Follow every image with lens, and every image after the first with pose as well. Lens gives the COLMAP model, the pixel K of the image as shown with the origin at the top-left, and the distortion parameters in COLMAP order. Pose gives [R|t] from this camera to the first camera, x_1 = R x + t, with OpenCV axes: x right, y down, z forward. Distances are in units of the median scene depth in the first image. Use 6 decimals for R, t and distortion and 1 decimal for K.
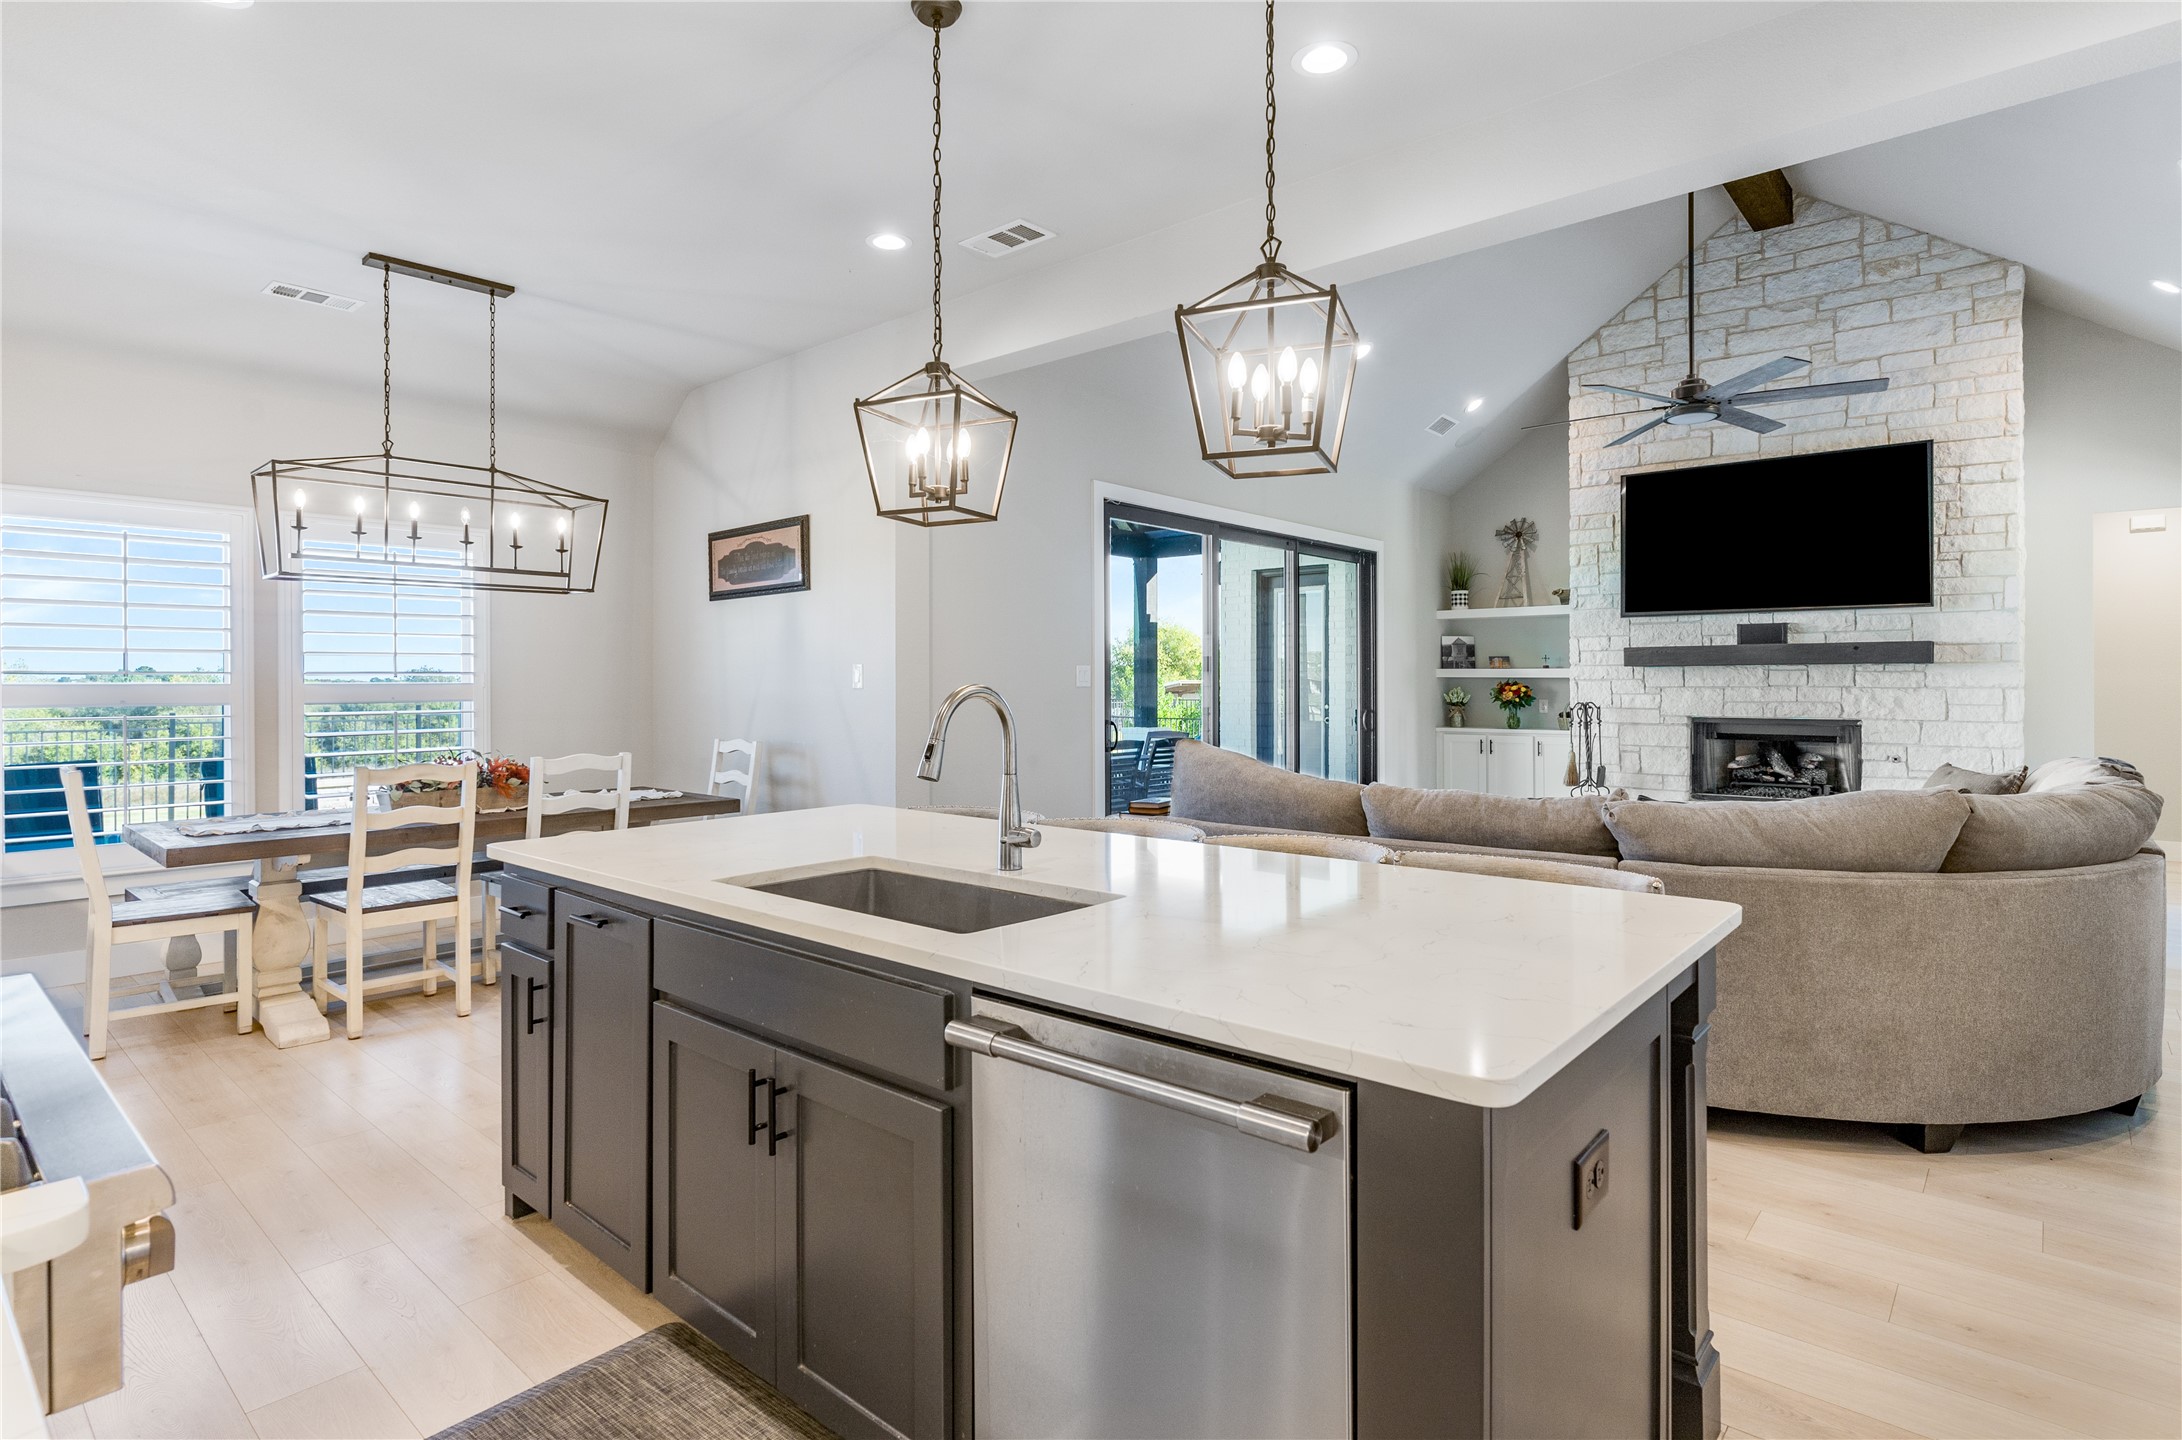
lens RADIAL K [[1118.6, 0, 1093.6], [0, 1118.6, 666.7], [0, 0, 1]] dist [-0.001136, -0.000283]
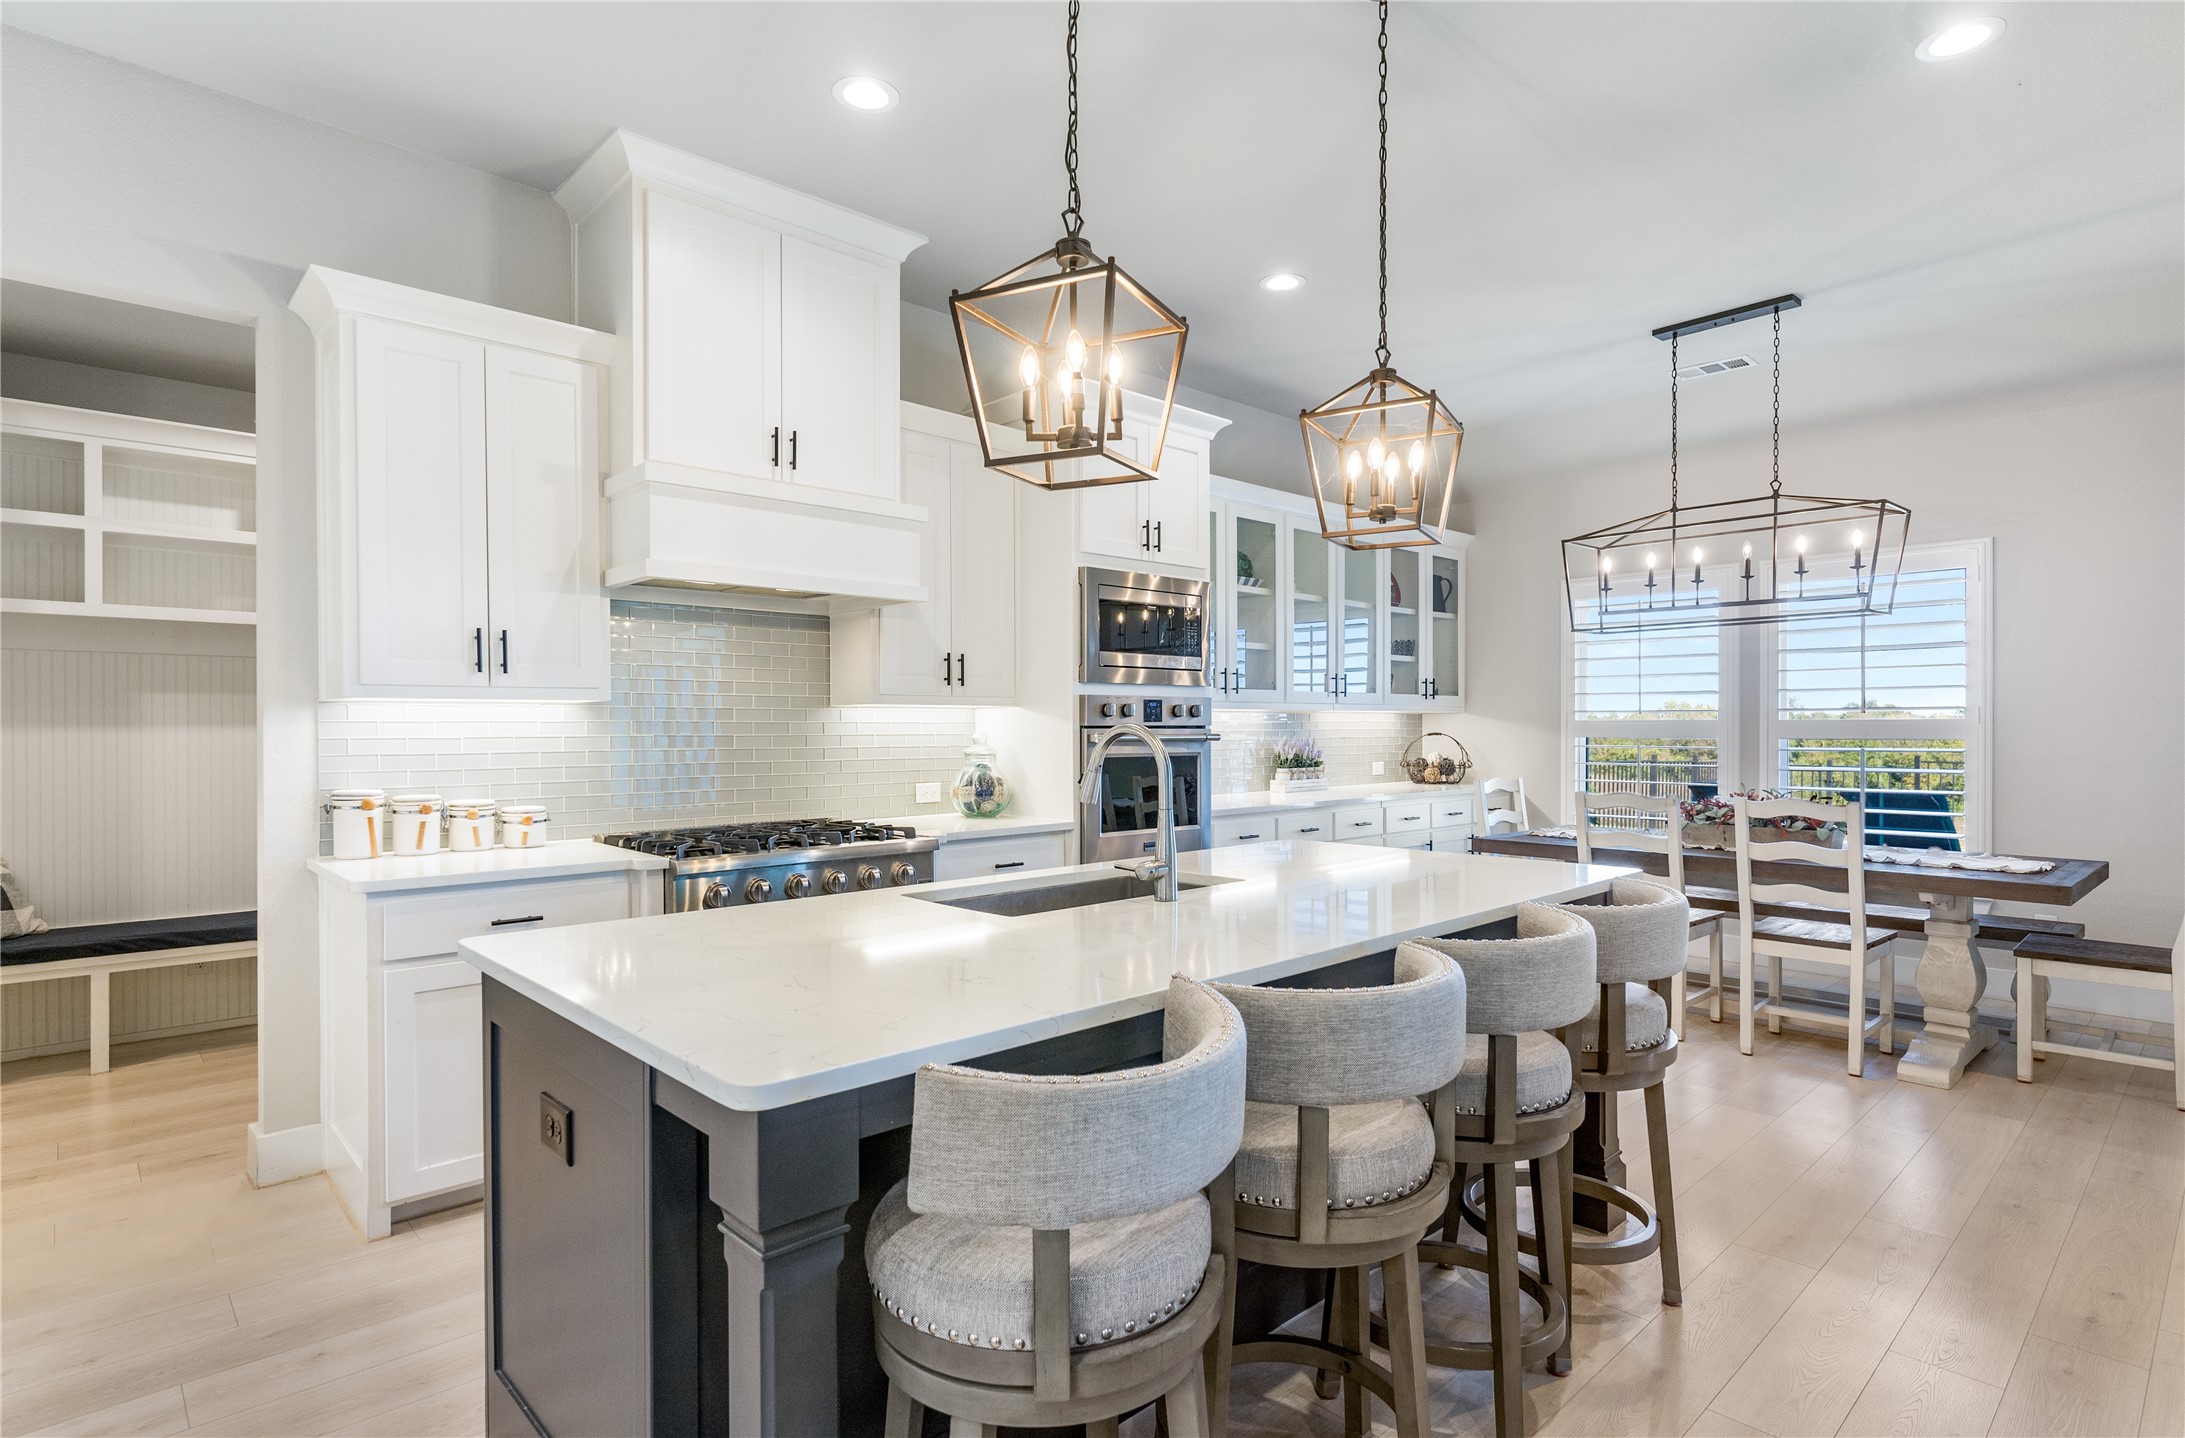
lens RADIAL K [[1109.4, 0, 1092.5], [0, 1109.4, 719.0], [0, 0, 1]] dist [-0.000440, -0.000158]
pose [[-0.091839, -0.001929, -0.995772, 0.458496], [0.017247, 0.999845, -0.003527, 0.007426], [0.995624, -0.017498, -0.091792, 0.503562]]
